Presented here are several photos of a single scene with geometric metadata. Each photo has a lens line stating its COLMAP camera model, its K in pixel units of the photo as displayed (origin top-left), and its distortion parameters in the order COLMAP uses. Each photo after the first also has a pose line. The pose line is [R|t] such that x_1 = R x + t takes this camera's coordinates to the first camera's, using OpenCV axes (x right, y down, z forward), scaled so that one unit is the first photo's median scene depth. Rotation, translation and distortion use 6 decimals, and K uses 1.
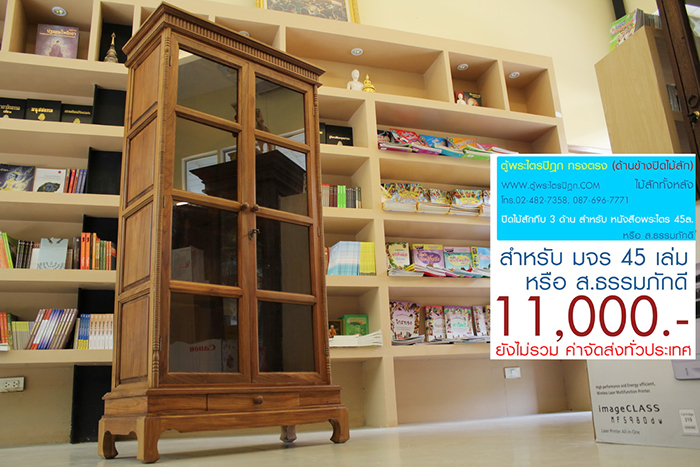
lens RADIAL K [[593.5, 0, 350.0], [0, 593.5, 233.5], [0, 0, 1]] dist [-0.171221, 0.153989]
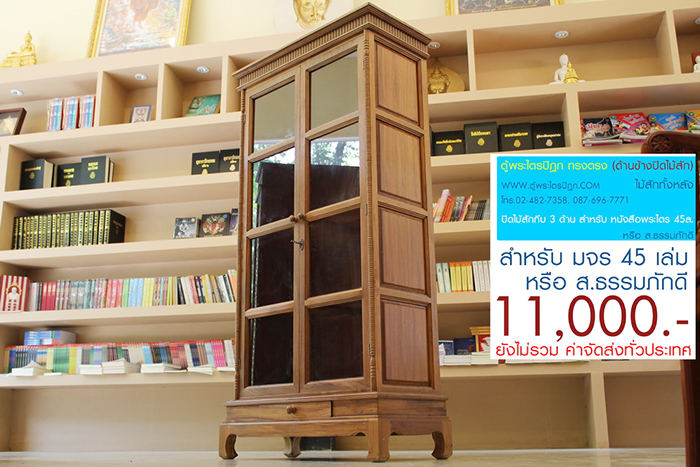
lens RADIAL K [[733.7, 0, 349.7], [0, 733.7, 244.9], [0, 0, 1]] dist [-0.087067, 0.022866]
pose [[0.870440, -0.076376, -0.486313, 0.305496], [0.099904, 0.994741, 0.022591, -0.059736], [0.482030, -0.068249, 0.873493, -0.184176]]
